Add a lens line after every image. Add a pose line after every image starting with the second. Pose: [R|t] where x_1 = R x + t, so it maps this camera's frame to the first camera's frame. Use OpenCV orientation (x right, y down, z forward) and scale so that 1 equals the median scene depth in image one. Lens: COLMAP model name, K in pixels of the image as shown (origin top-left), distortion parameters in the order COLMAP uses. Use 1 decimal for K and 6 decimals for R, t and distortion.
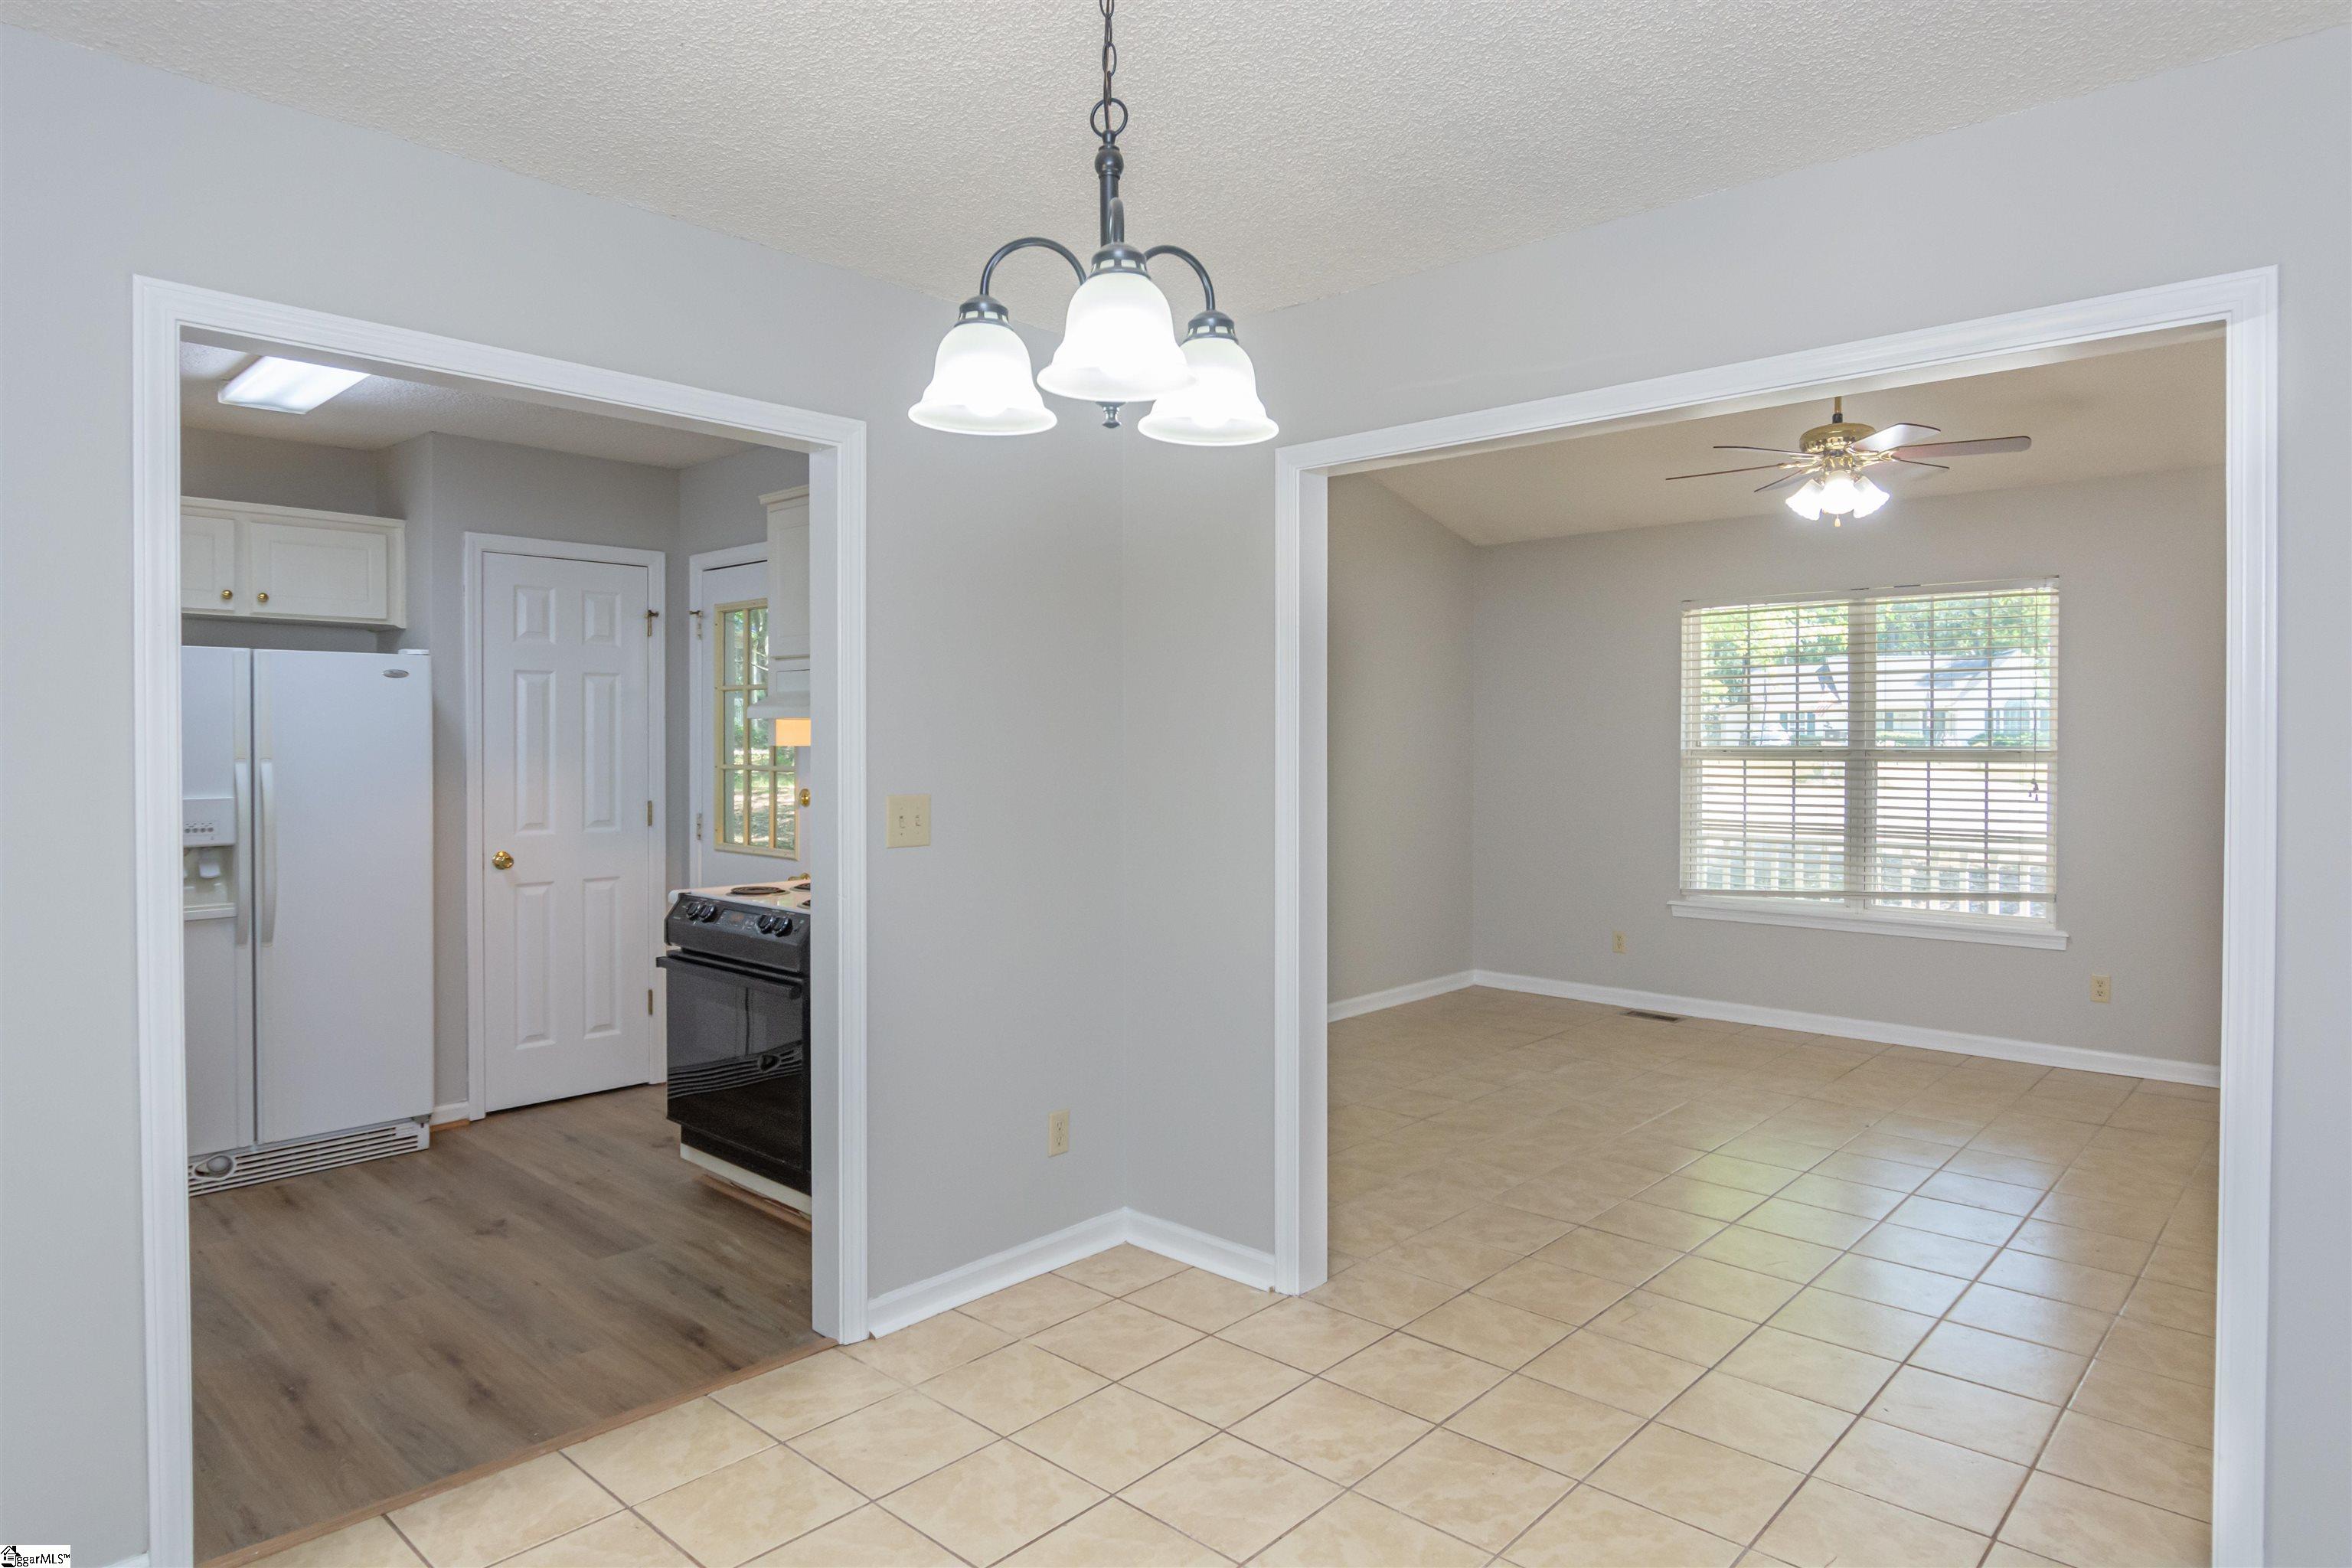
lens RADIAL K [[1368.3, 0, 1236.9], [0, 1368.3, 752.2], [0, 0, 1]] dist [-0.006454, -0.023256]
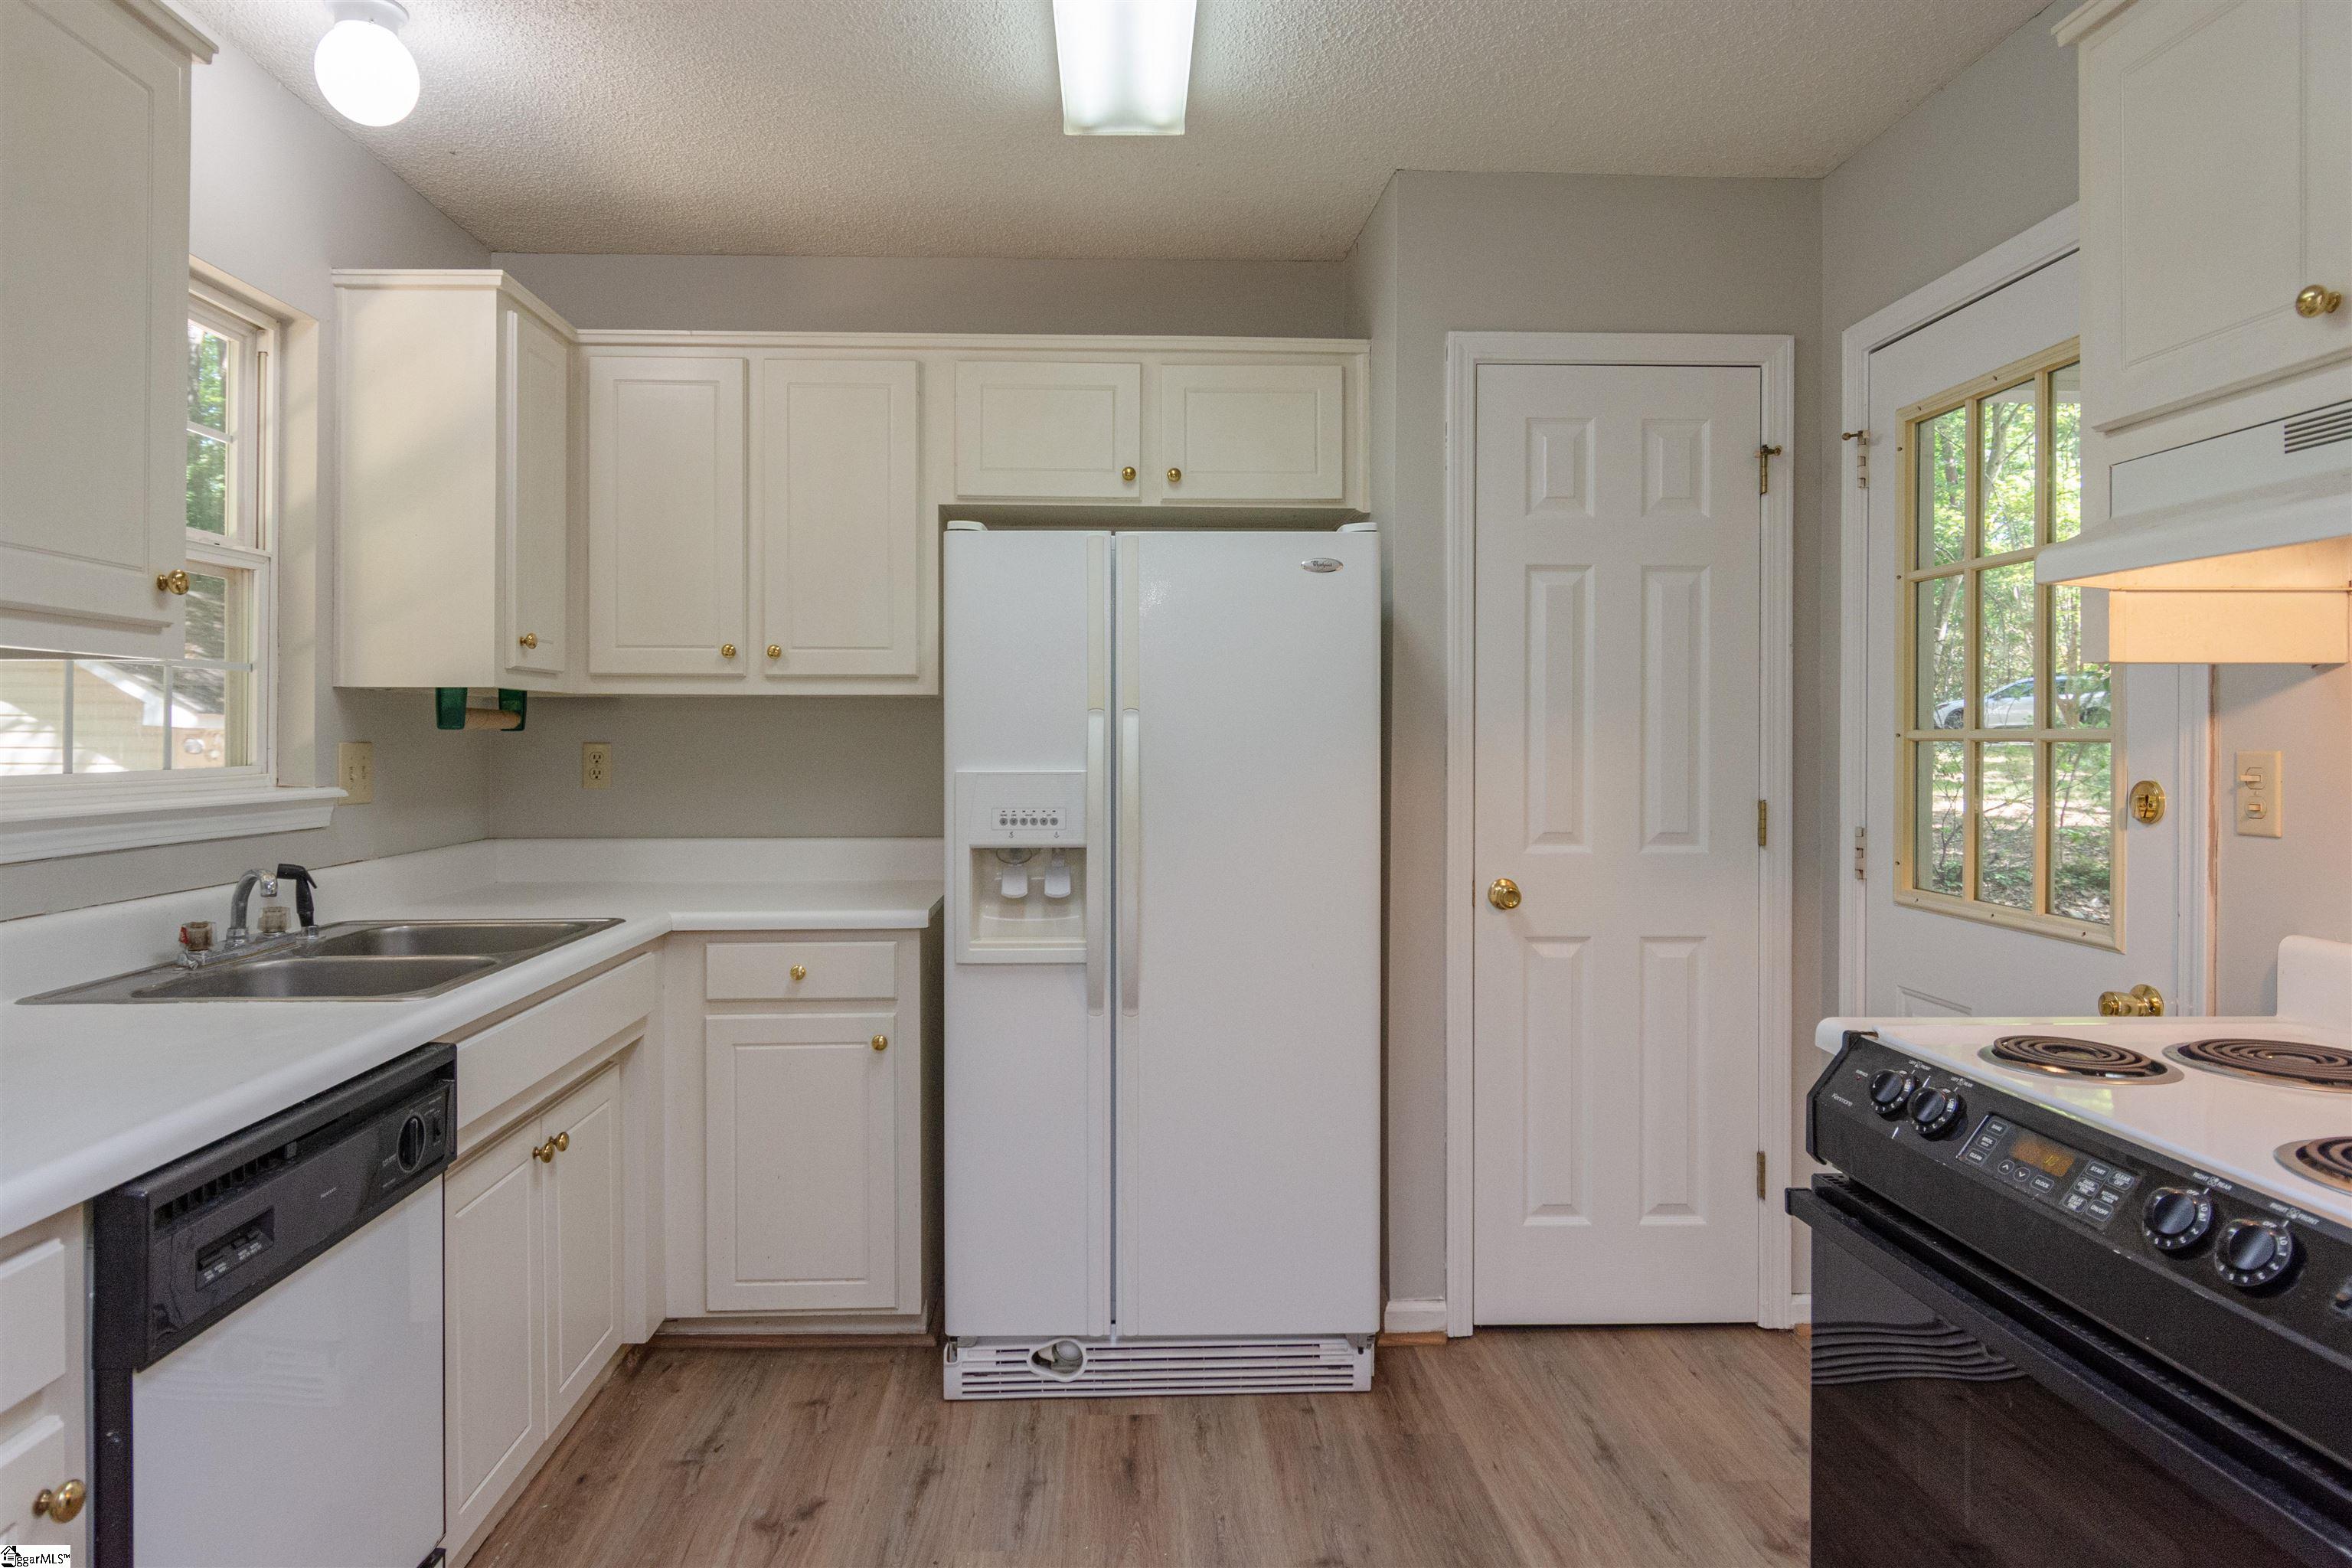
lens RADIAL K [[1368.5, 0, 1166.0], [0, 1368.5, 741.7], [0, 0, 1]] dist [0.013381, -0.000990]
pose [[0.690723, 0.000785, -0.723119, -0.222104], [-0.008690, 0.999936, -0.007215, 0.020559], [0.723068, 0.011267, 0.690685, 0.504092]]
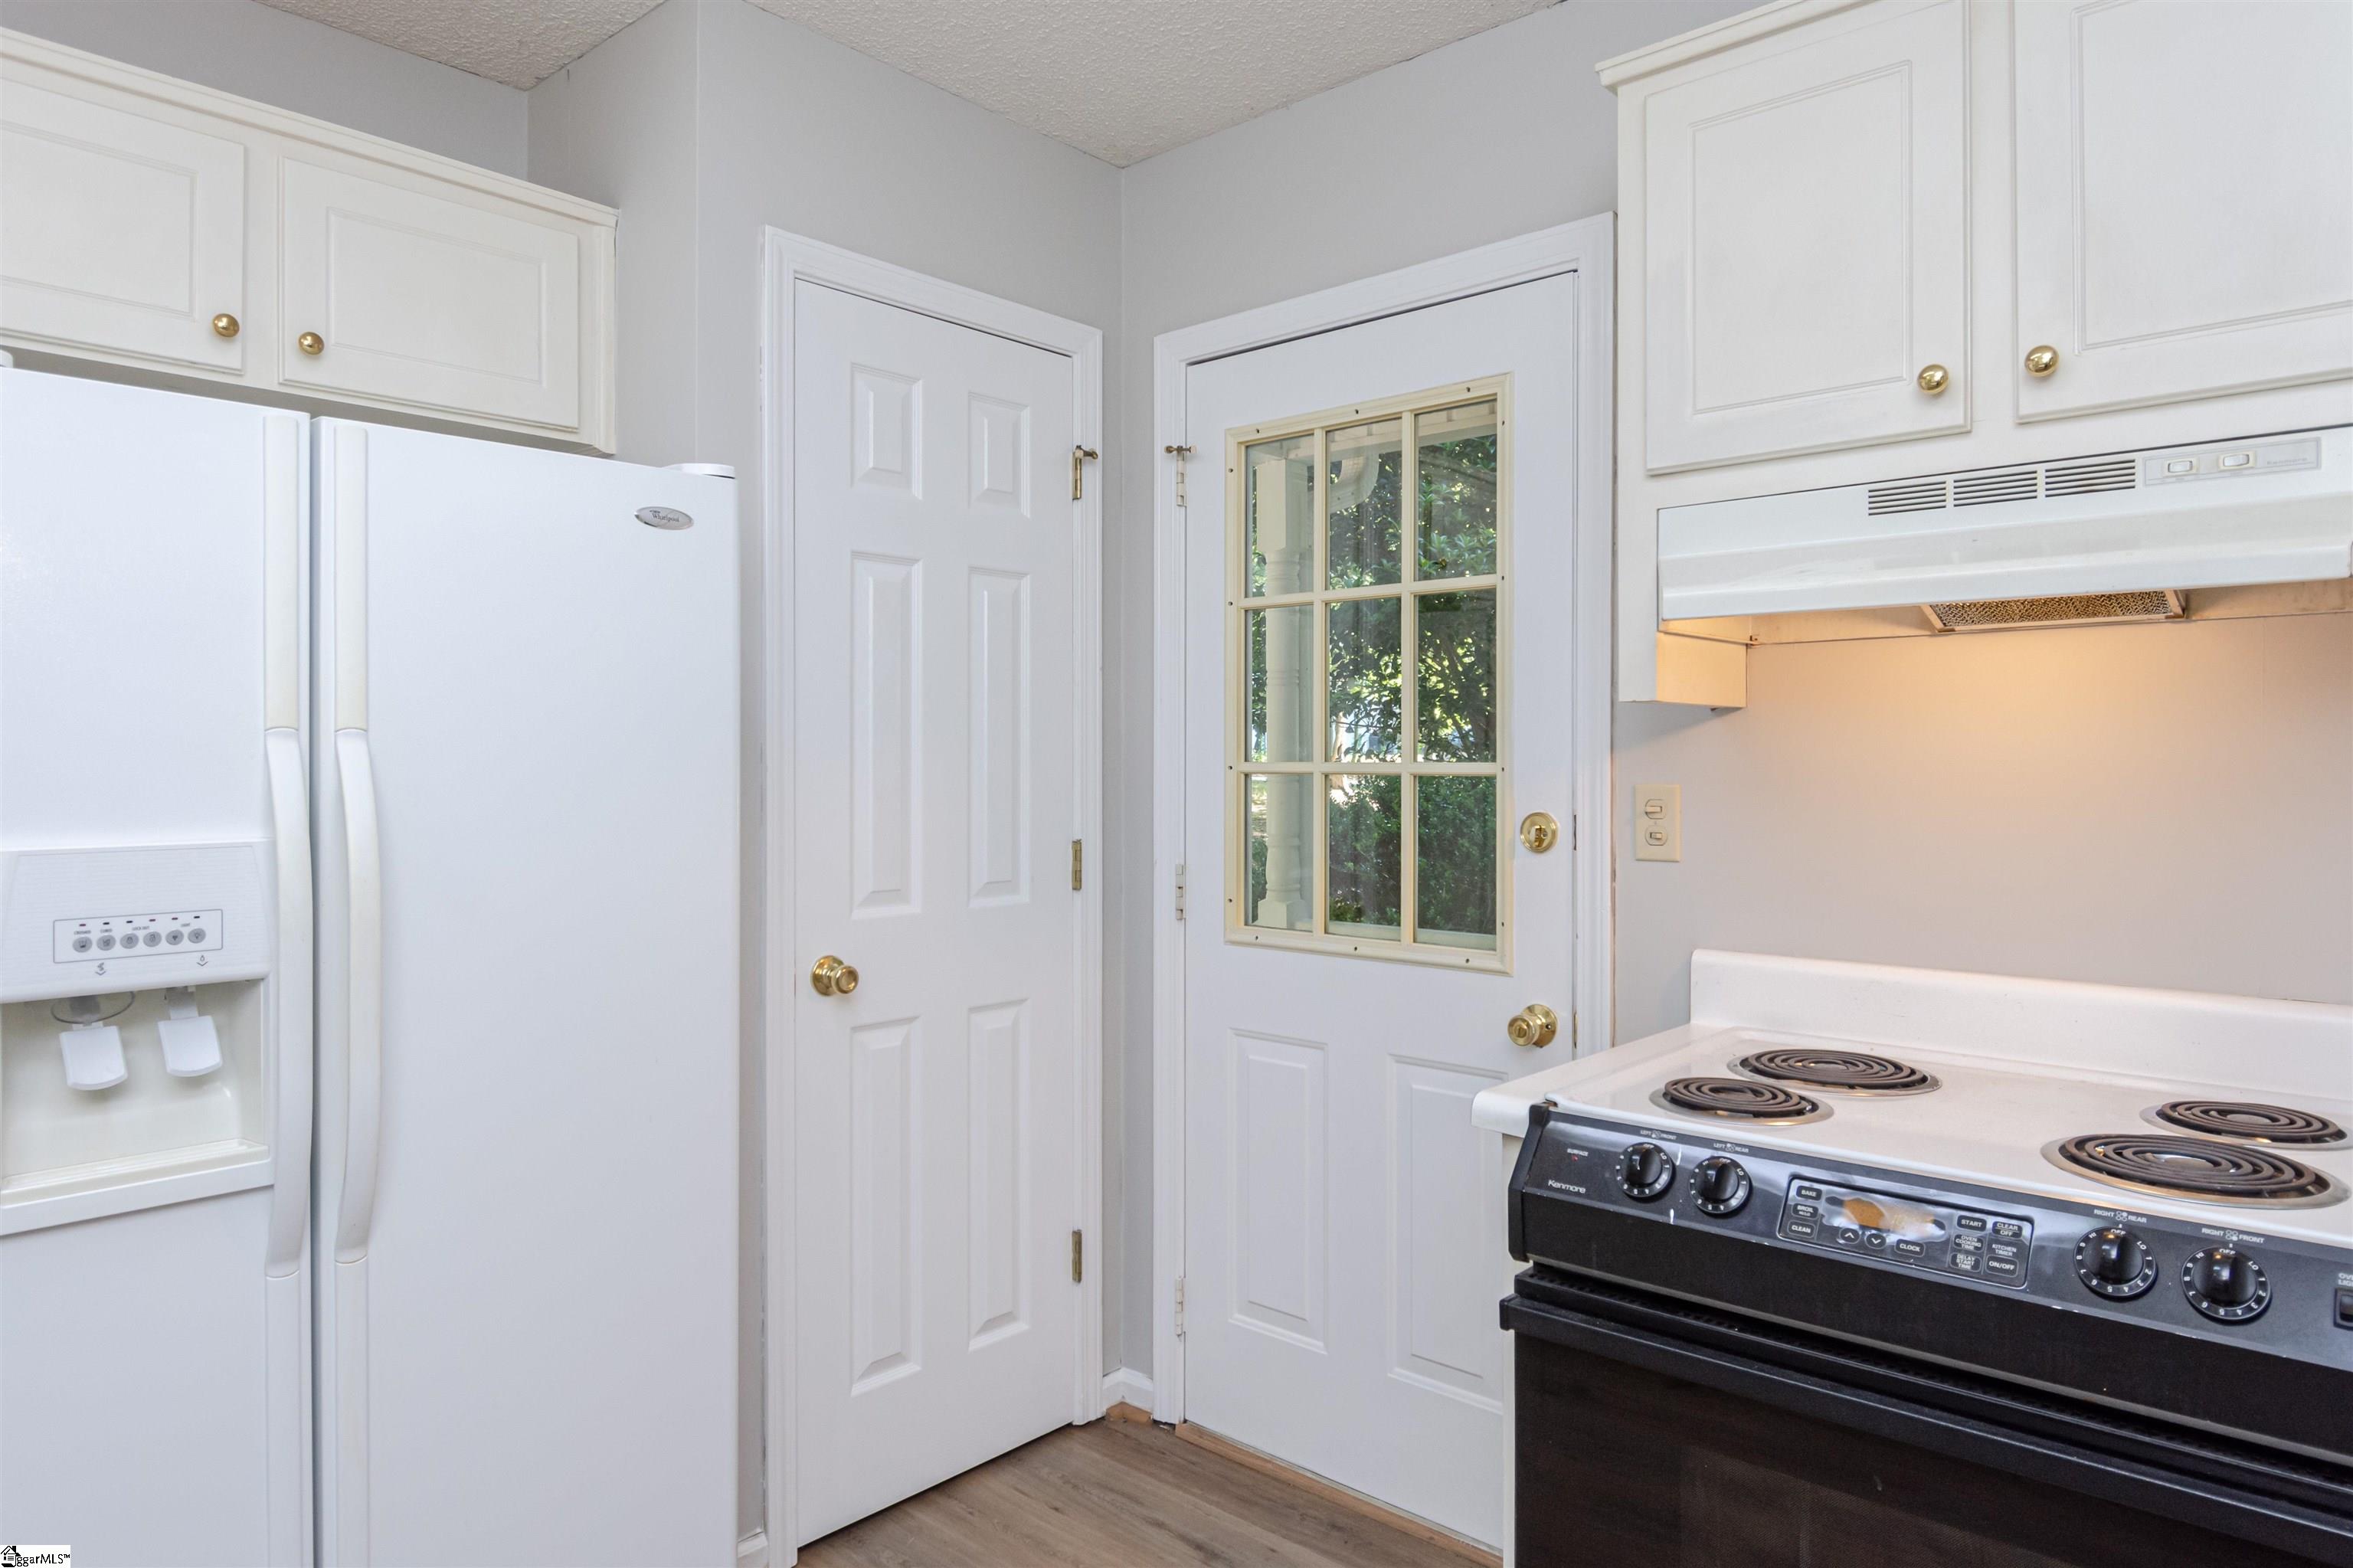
lens RADIAL K [[1426.1, 0, 1173.9], [0, 1426.1, 766.3], [0, 0, 1]] dist [0.011444, -0.027979]
pose [[0.999902, -0.002279, -0.013834, -0.429845], [0.002161, 0.999961, -0.008598, 0.015730], [0.013853, 0.008567, 0.999867, 0.546204]]
